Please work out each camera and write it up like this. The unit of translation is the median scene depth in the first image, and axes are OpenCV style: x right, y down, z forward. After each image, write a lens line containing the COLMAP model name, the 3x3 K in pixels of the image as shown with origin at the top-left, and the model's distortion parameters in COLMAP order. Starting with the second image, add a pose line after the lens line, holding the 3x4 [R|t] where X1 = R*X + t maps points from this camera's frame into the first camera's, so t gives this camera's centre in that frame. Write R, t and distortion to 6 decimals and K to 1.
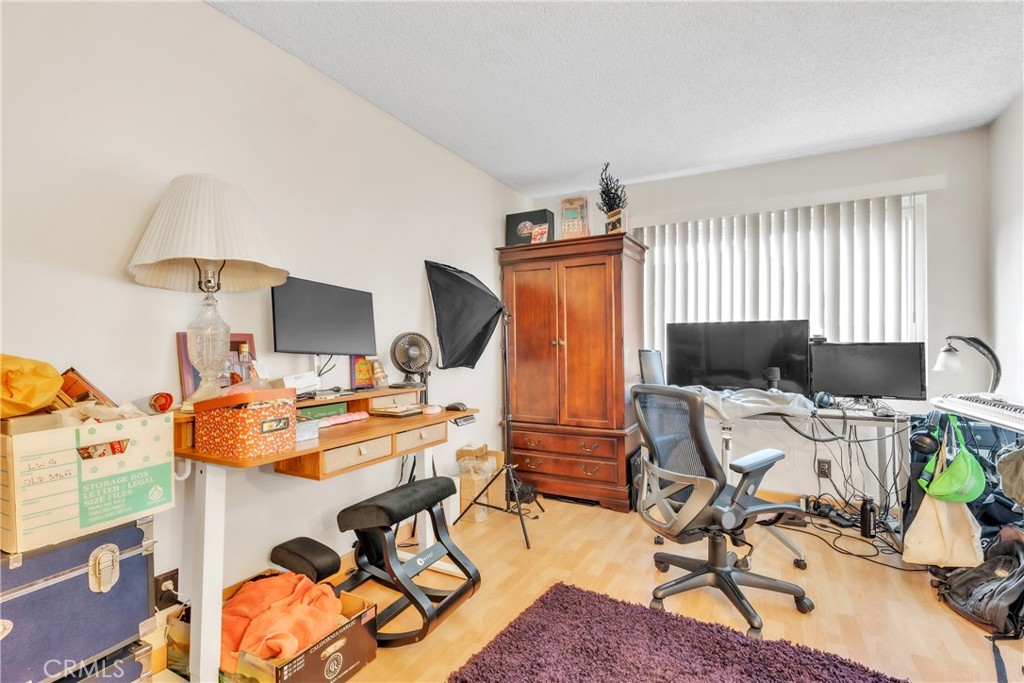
lens RADIAL K [[467.5, 0, 512.0], [0, 467.5, 341.5], [0, 0, 1]] dist [-0.001642, 0.000476]
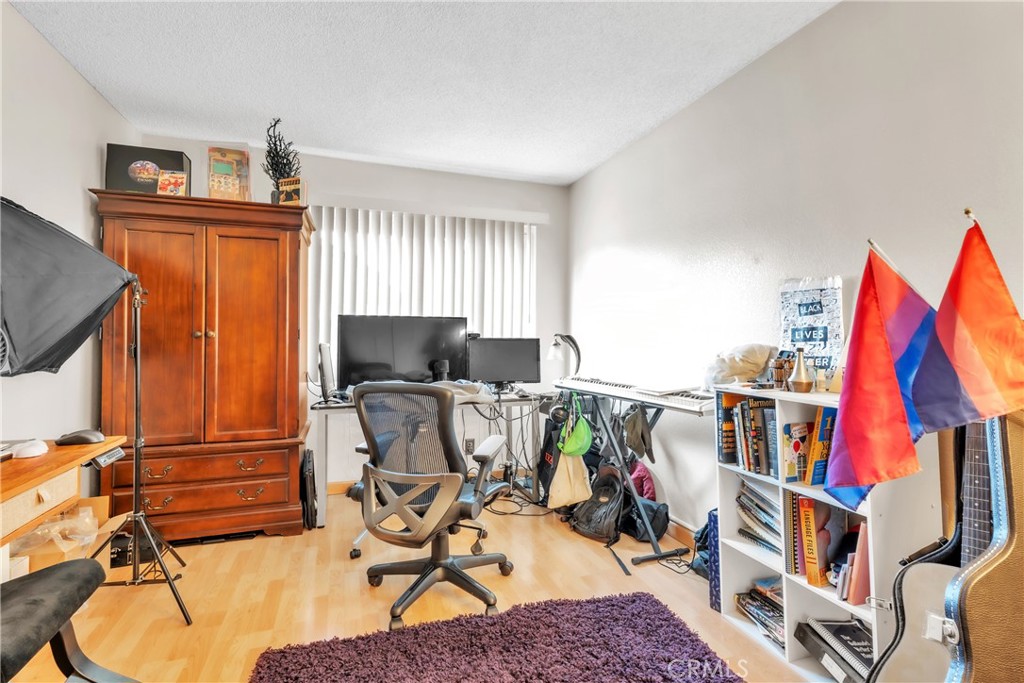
lens RADIAL K [[478.4, 0, 512.9], [0, 478.4, 332.6], [0, 0, 1]] dist [-0.000092, 0.000955]
pose [[0.679869, 0.018757, 0.733094, -0.142892], [-0.015403, 0.999818, -0.011297, 0.001764], [-0.733172, -0.003612, 0.680034, 0.124114]]
